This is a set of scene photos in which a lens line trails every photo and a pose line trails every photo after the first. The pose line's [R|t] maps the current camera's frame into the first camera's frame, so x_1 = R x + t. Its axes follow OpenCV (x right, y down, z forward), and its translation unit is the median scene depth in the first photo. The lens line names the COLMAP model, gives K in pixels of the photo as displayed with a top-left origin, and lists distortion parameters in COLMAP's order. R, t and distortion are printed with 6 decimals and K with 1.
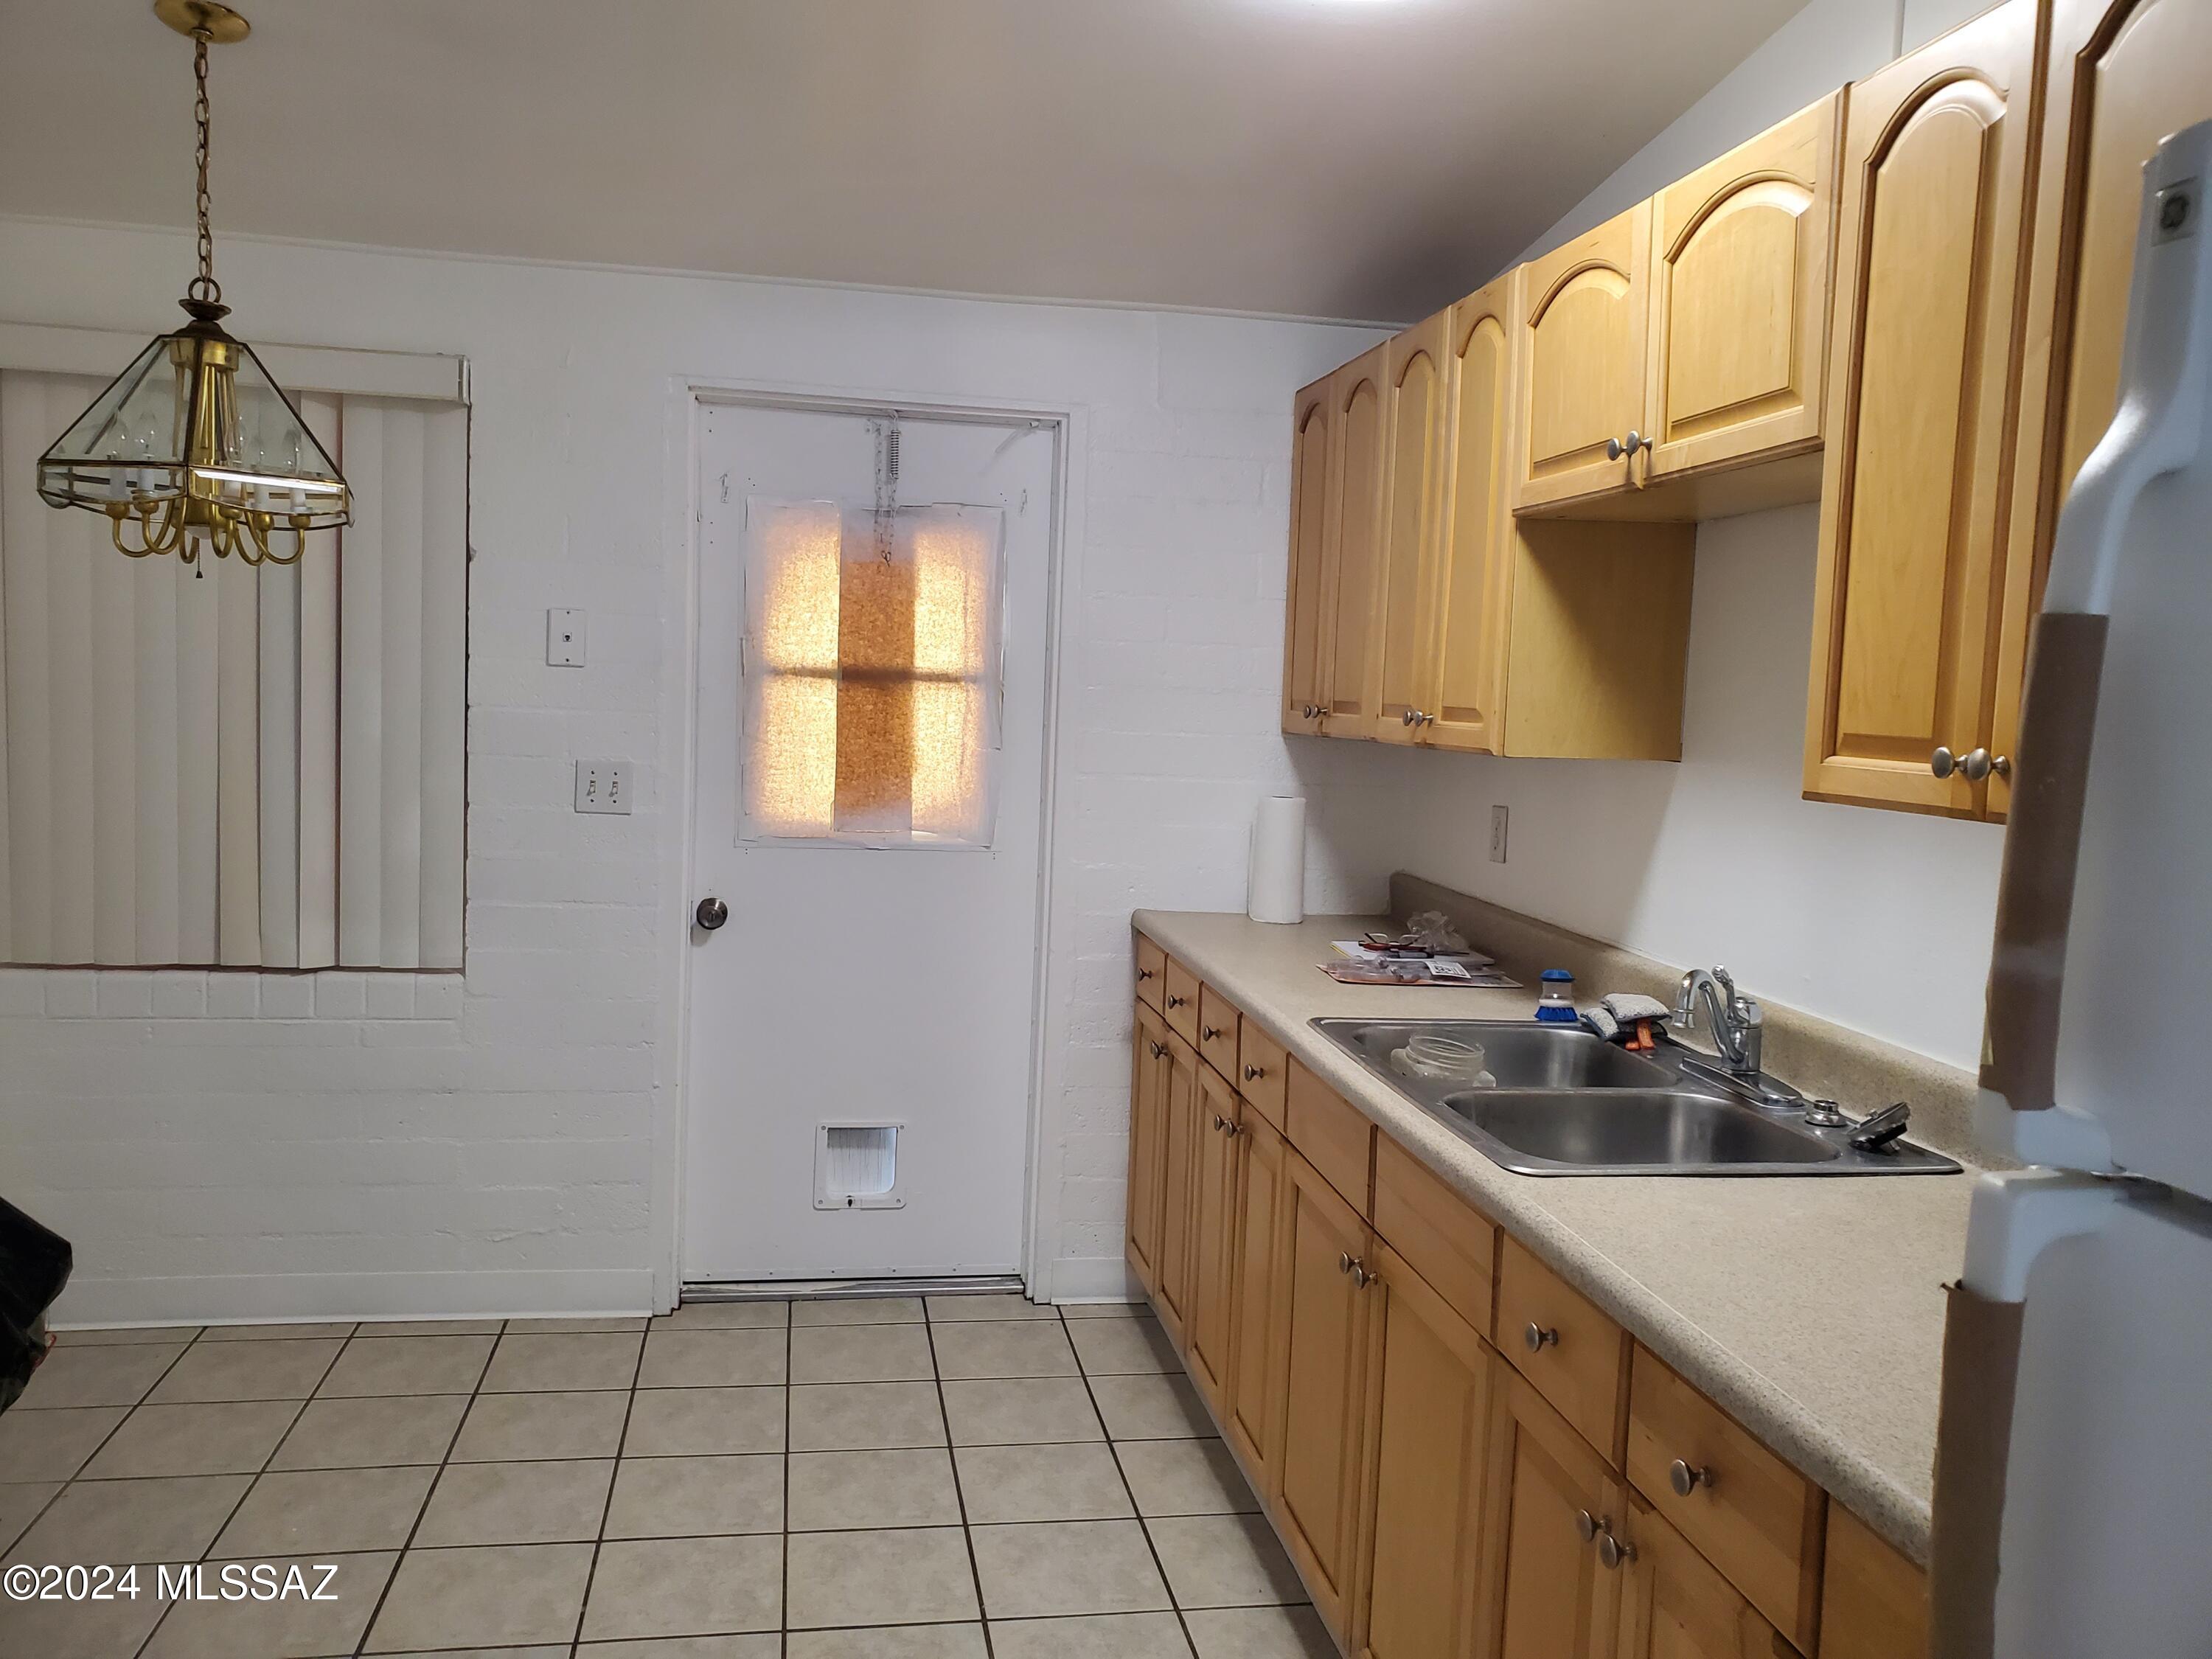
lens RADIAL K [[1707.1, 0, 1106.0], [0, 1707.1, 829.5], [0, 0, 1]] dist [0.001570, 0.001320]
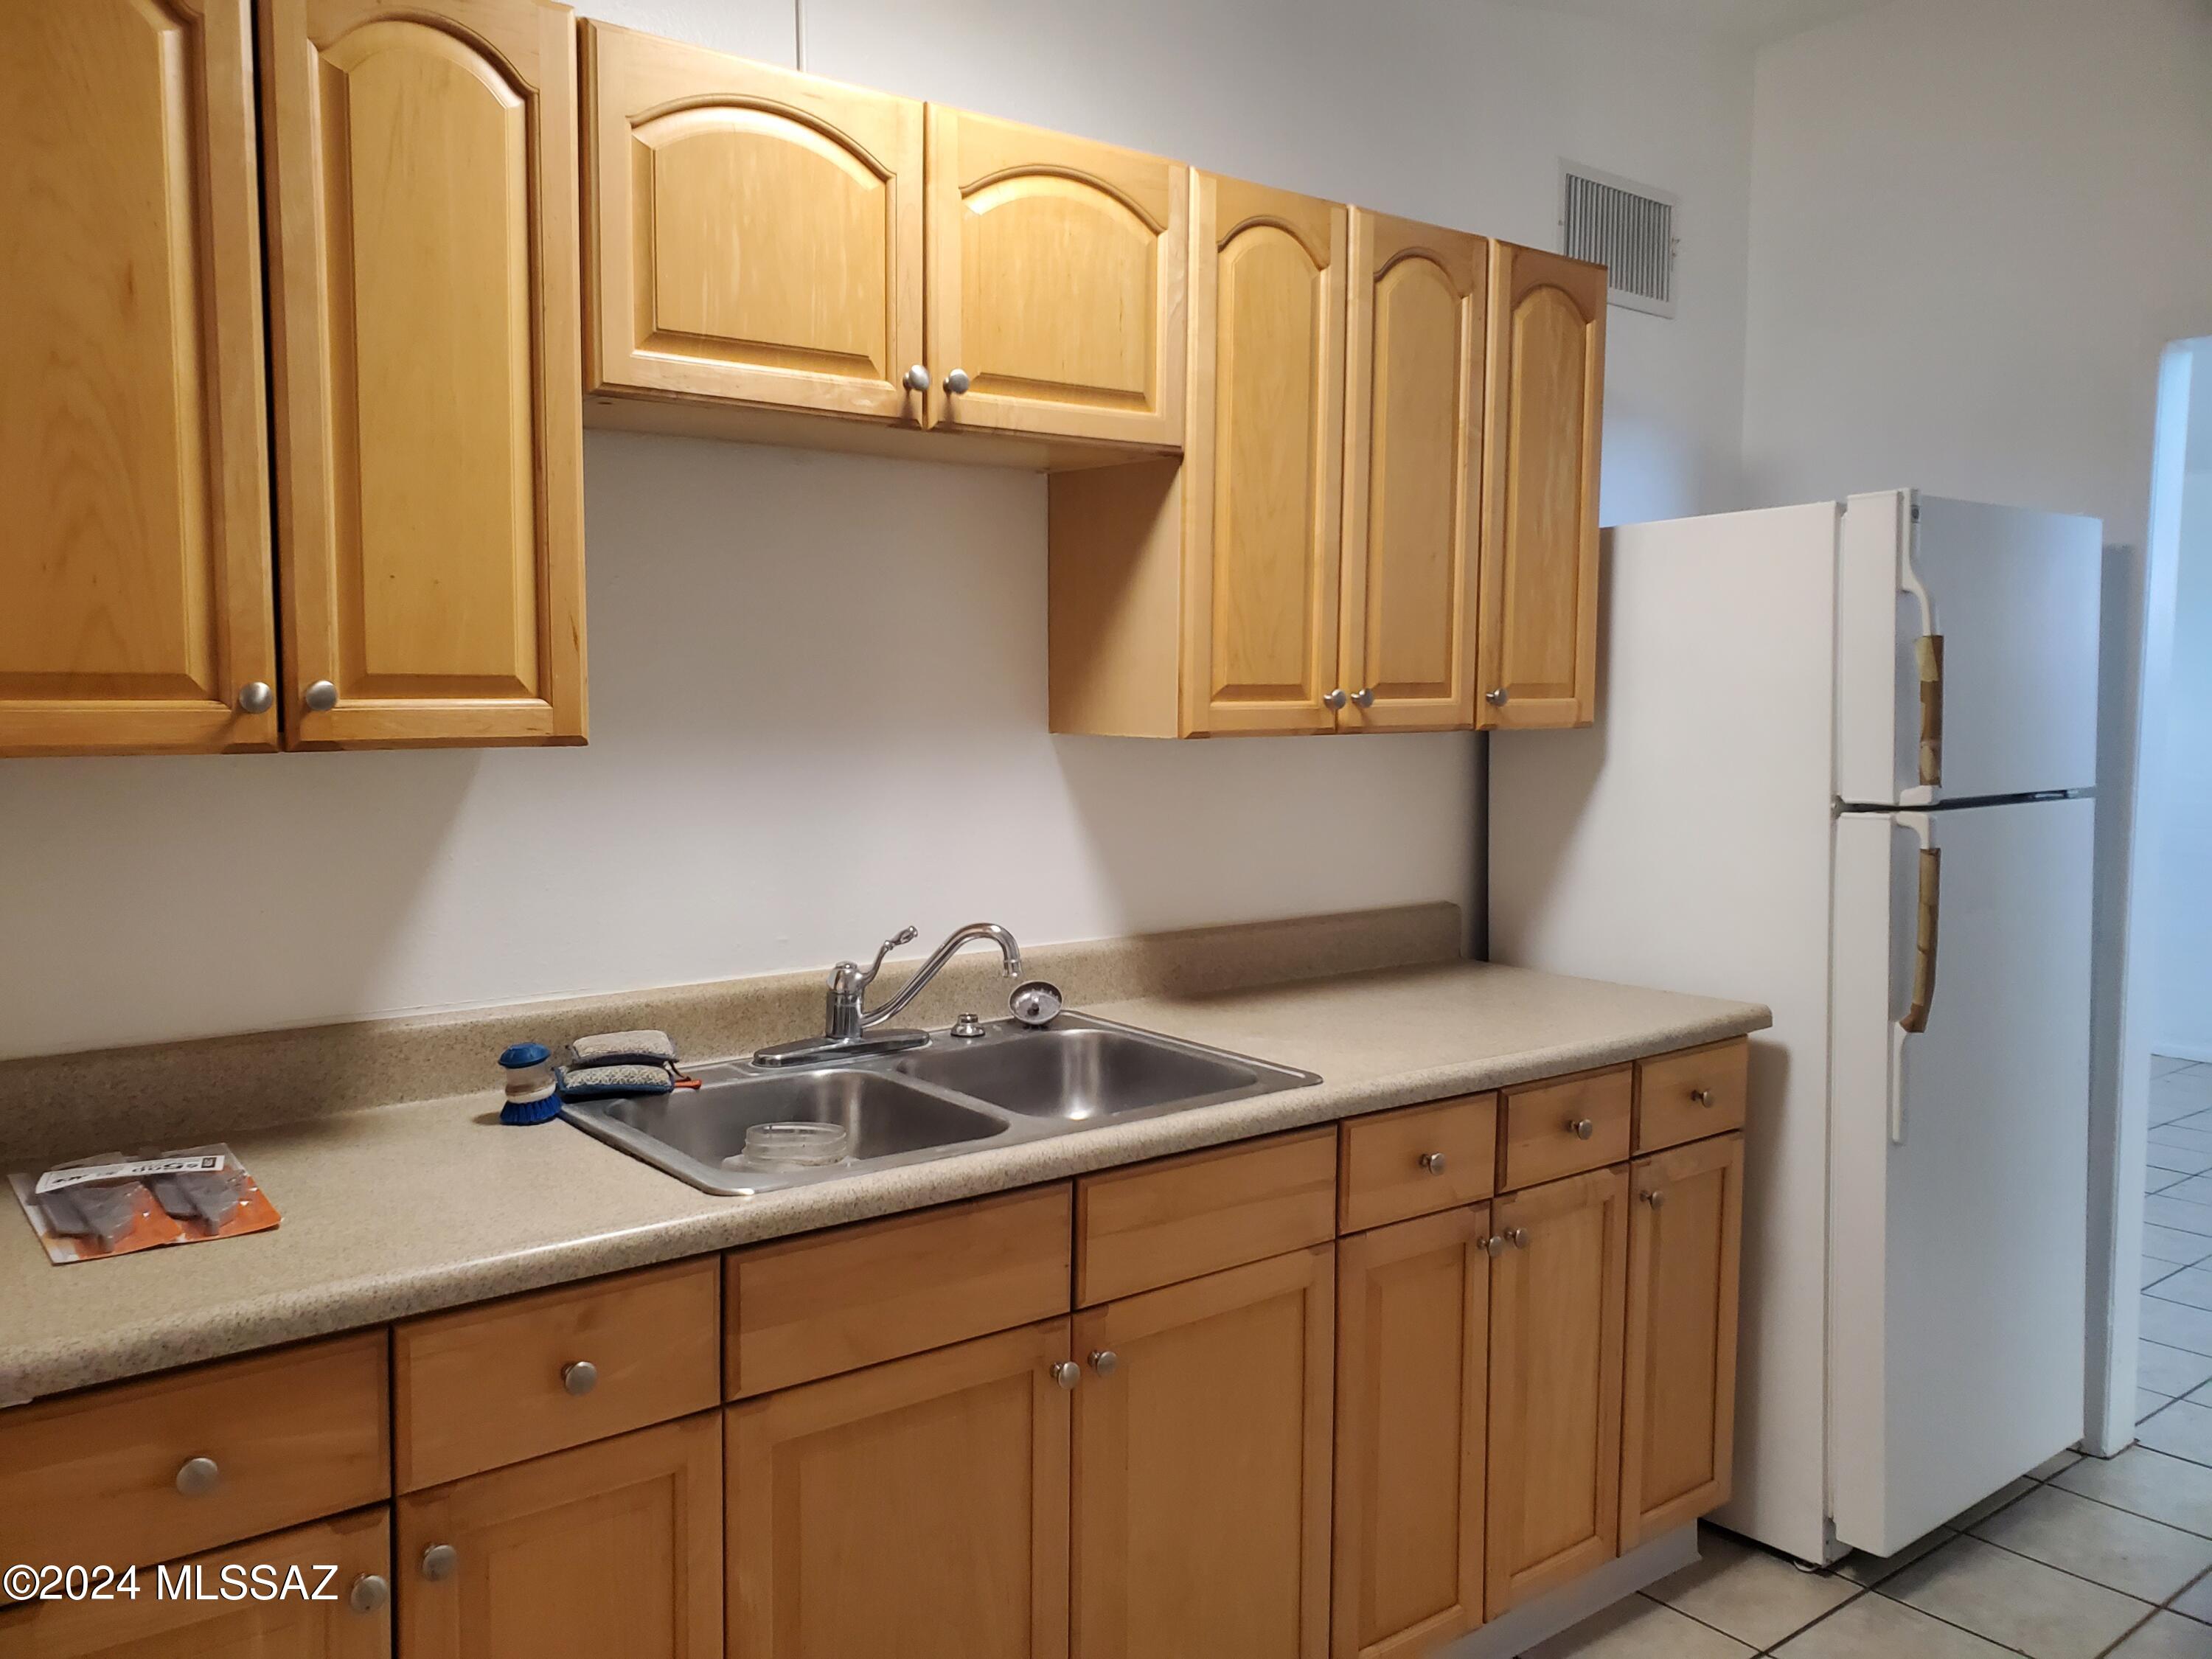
lens RADIAL K [[1707.1, 0, 1106.0], [0, 1707.1, 829.5], [0, 0, 1]] dist [0.001570, 0.001320]
pose [[-0.465931, -0.123730, 0.876127, -0.711286], [0.045630, 0.985497, 0.163442, -0.168281], [-0.883644, 0.116130, -0.453528, 1.726981]]
